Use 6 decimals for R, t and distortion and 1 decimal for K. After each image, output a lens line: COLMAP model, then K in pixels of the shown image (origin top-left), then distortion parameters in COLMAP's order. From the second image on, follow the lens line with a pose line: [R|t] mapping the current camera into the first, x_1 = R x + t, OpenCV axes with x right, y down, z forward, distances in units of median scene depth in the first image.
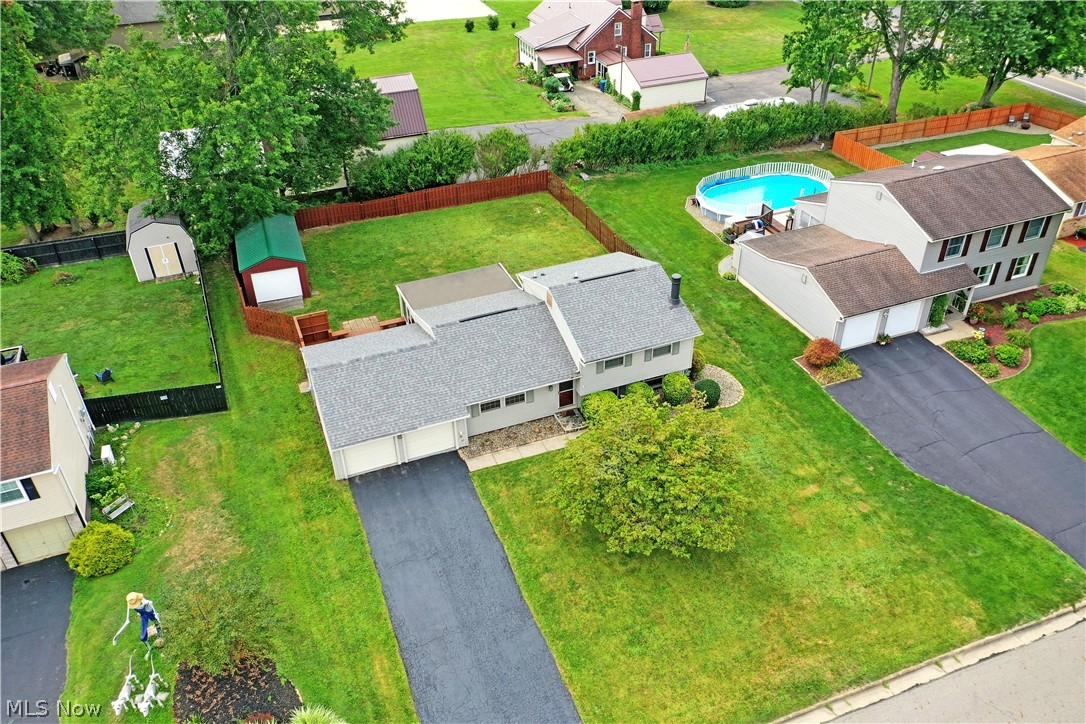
lens RADIAL K [[860.4, 0, 530.4], [0, 860.4, 363.0], [0, 0, 1]] dist [0.013367, 0.002553]
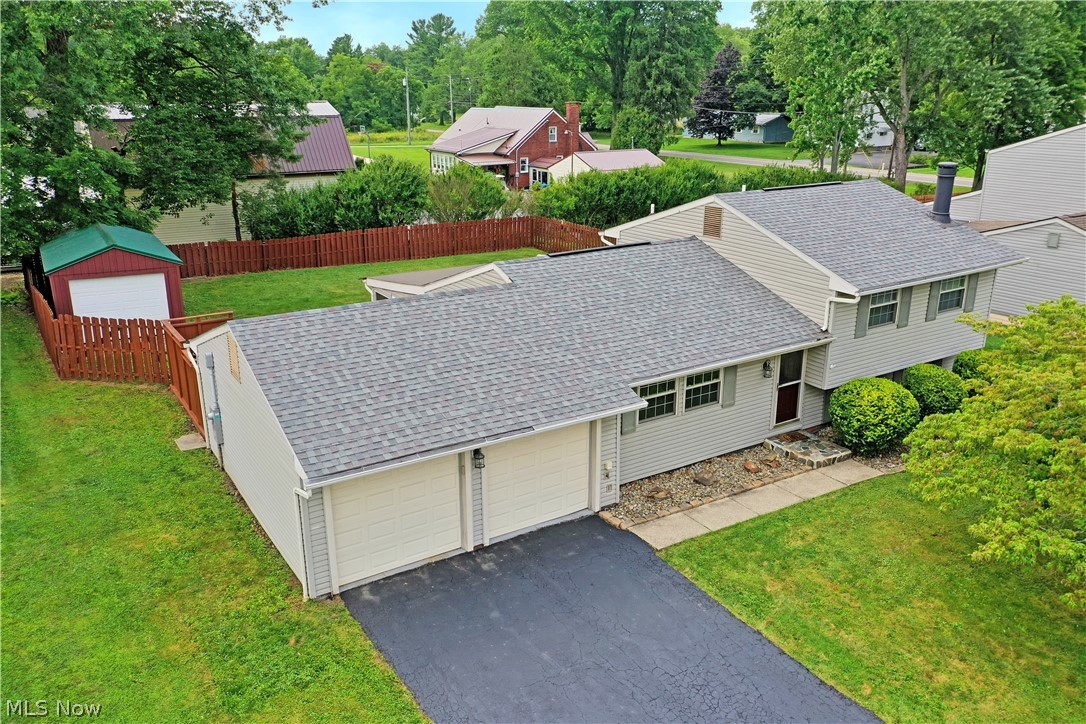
lens RADIAL K [[860.4, 0, 530.4], [0, 860.4, 363.0], [0, 0, 1]] dist [0.013367, 0.002553]
pose [[0.980821, -0.039161, 0.190935, -0.183999], [0.094635, 0.952074, -0.290861, 0.143172], [-0.170394, 0.303352, 0.937520, 0.576120]]
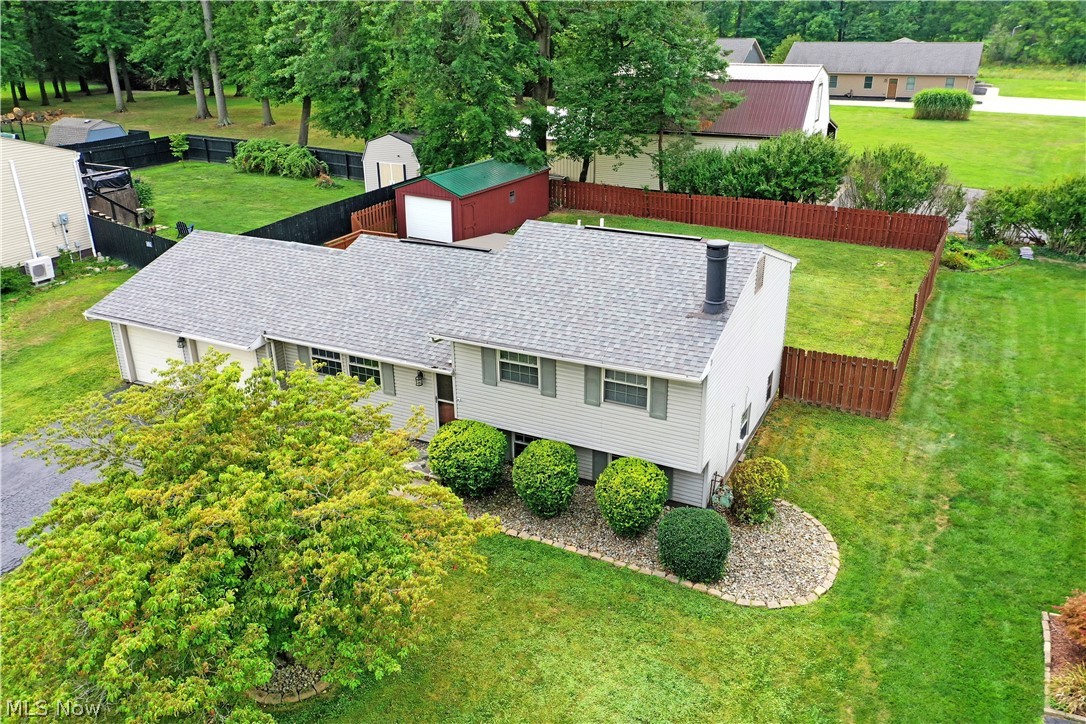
lens RADIAL K [[860.4, 0, 530.4], [0, 860.4, 363.0], [0, 0, 1]] dist [0.013367, 0.002553]
pose [[0.671072, 0.302544, -0.676853, 0.398325], [-0.429621, 0.902730, -0.022444, 0.004785], [0.604226, 0.305852, 0.735776, 0.637642]]
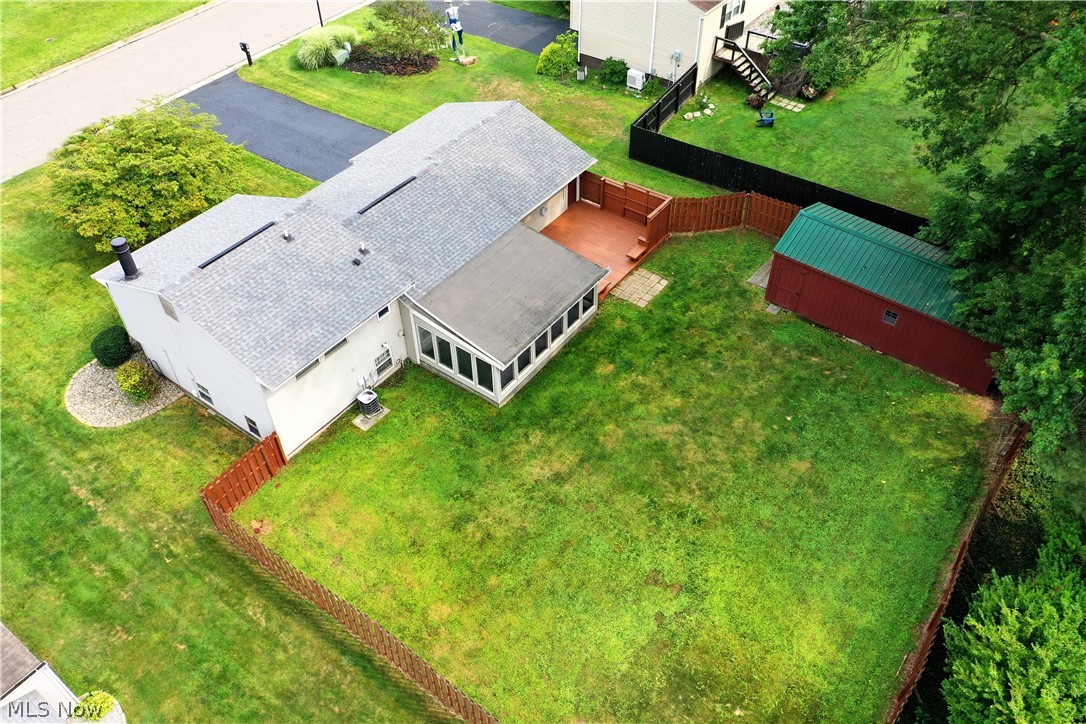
lens RADIAL K [[860.4, 0, 530.4], [0, 860.4, 363.0], [0, 0, 1]] dist [0.013367, 0.002553]
pose [[-0.842257, 0.400315, -0.361041, 0.170758], [-0.279171, 0.249031, 0.927387, -0.746044], [0.461158, 0.881891, -0.097992, 1.264482]]
